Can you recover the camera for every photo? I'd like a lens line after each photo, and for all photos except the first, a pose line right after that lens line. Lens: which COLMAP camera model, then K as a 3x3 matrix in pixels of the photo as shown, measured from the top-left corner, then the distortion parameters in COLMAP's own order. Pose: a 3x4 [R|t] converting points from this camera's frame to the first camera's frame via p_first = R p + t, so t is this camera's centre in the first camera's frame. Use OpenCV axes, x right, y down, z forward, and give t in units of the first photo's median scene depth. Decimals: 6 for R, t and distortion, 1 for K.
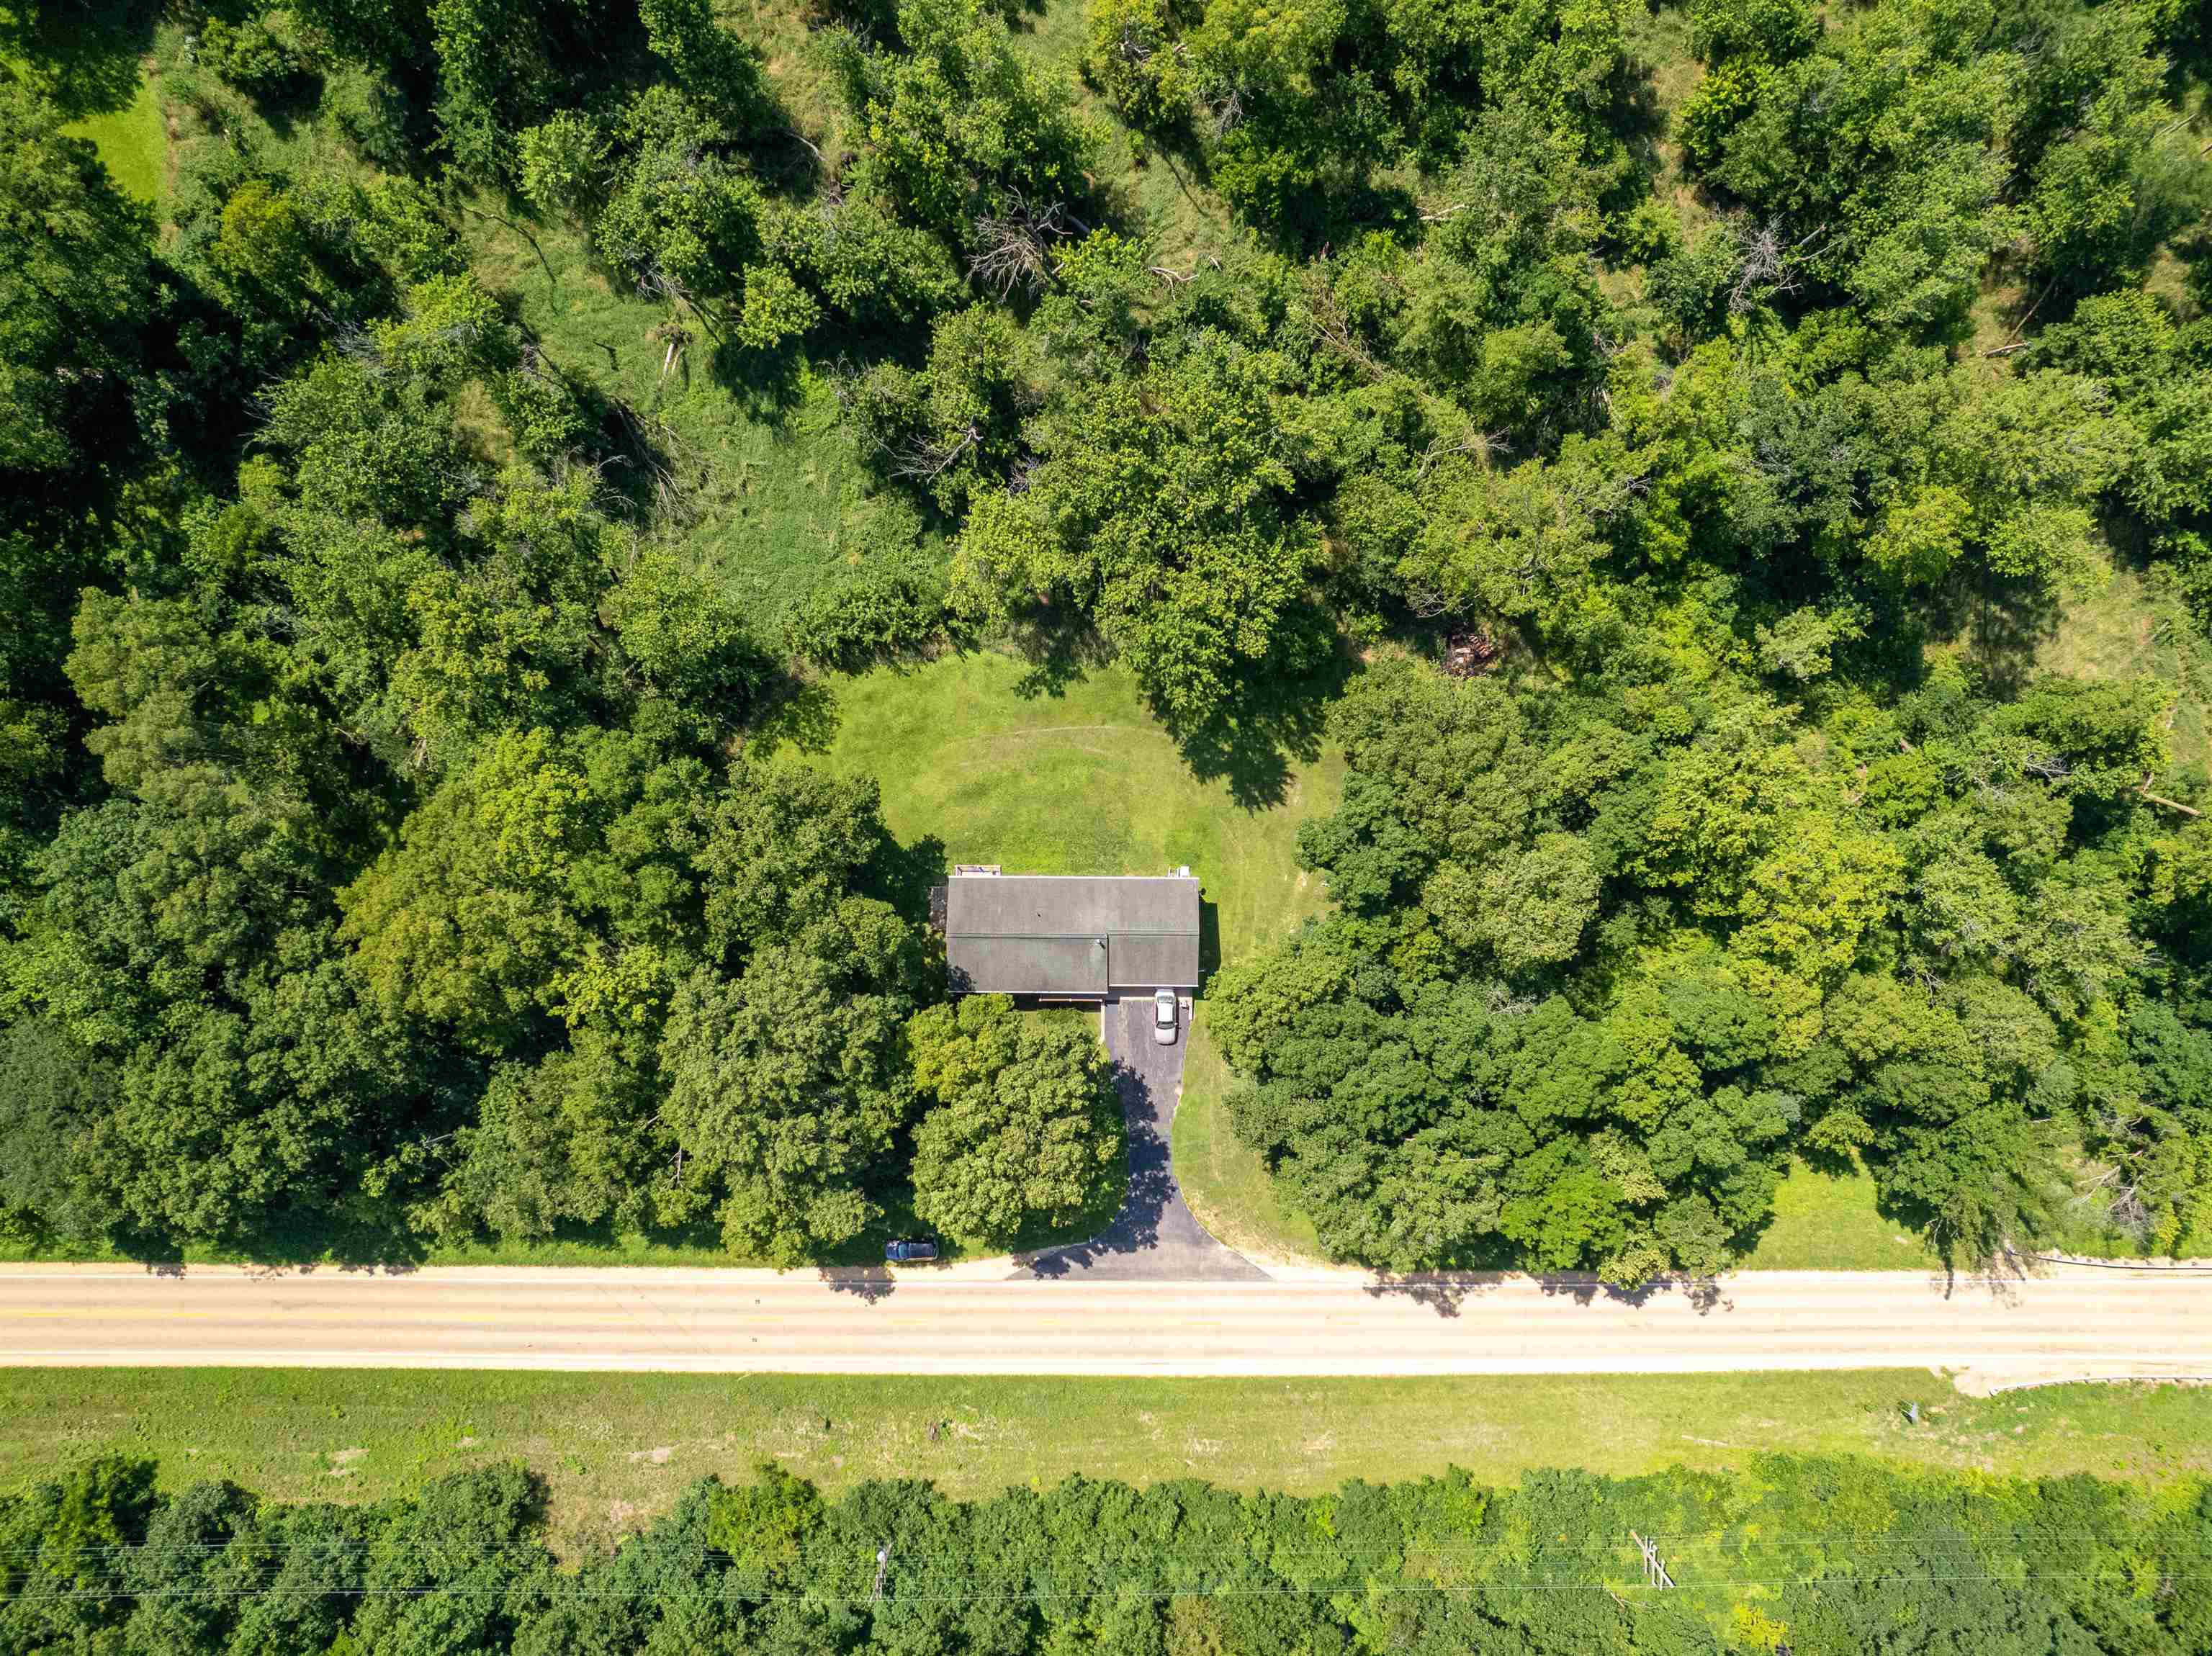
lens RADIAL K [[1599.7, 0, 1120.0], [0, 1599.7, 845.3], [0, 0, 1]] dist [-0.087834, 0.083861]
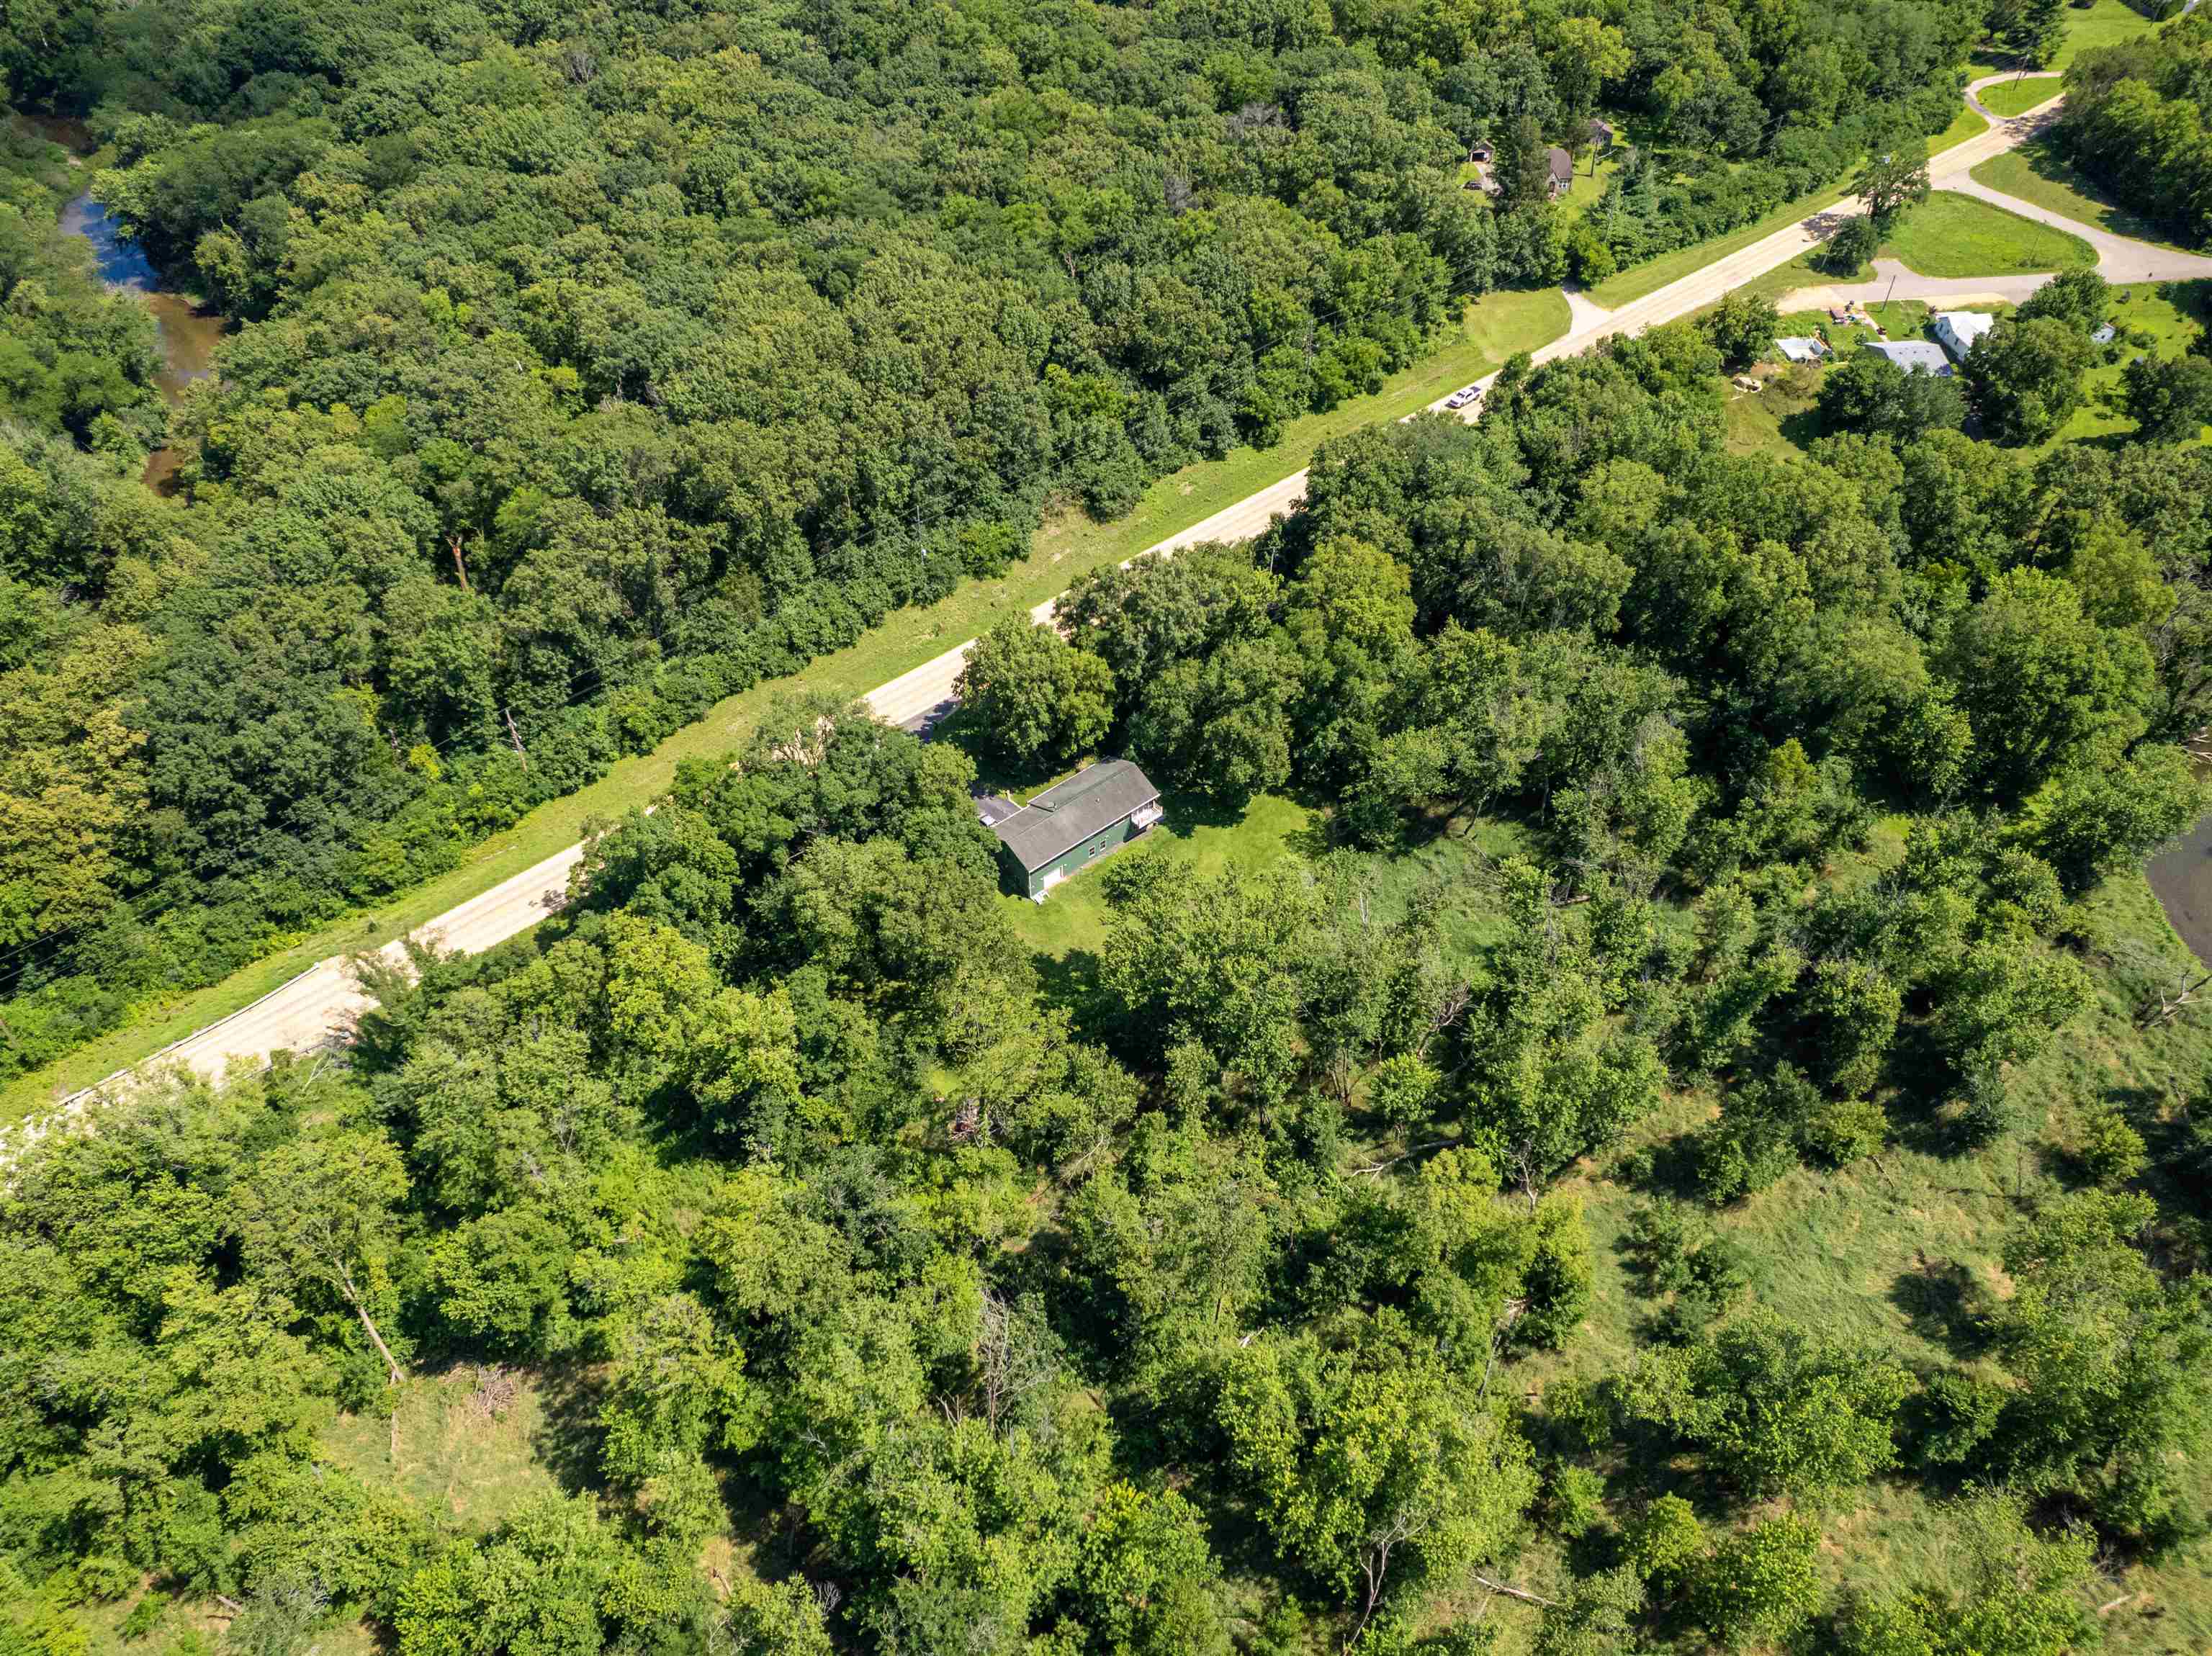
lens RADIAL K [[1599.7, 0, 1120.0], [0, 1599.7, 845.3], [0, 0, 1]] dist [-0.087834, 0.083861]
pose [[-0.746475, 0.454573, -0.485941, 0.666117], [-0.665285, -0.524210, 0.531601, -0.772629], [-0.013084, 0.720116, 0.693730, 0.004167]]
